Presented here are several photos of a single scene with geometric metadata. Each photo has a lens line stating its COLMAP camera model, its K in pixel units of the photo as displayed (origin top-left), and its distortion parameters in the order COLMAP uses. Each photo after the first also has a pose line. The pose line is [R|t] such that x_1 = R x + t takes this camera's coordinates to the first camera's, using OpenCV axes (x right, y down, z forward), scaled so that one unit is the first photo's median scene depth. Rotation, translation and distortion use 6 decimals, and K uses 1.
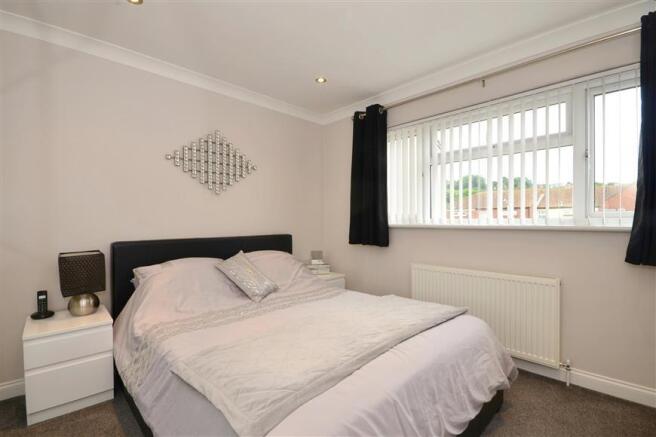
lens RADIAL K [[299.5, 0, 328.0], [0, 299.5, 218.5], [0, 0, 1]] dist [-0.001873, -0.001112]
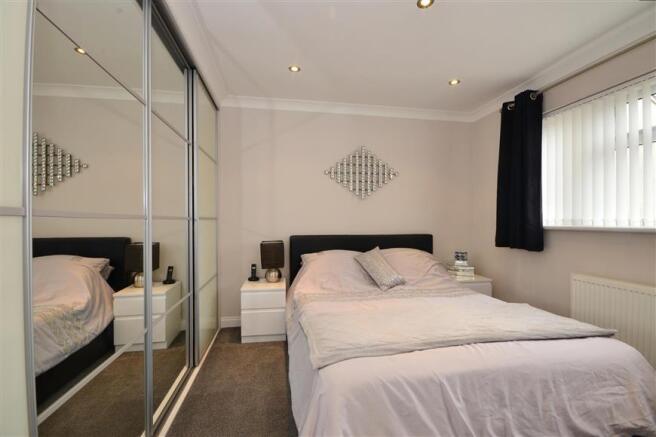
lens RADIAL K [[290.9, 0, 328.0], [0, 290.9, 218.5], [0, 0, 1]] dist [0.000122, -0.000700]
pose [[0.826759, -0.001431, -0.562555, 0.219876], [-0.000279, 0.999996, -0.002954, 0.001296], [0.562557, 0.002599, 0.826755, -0.060805]]
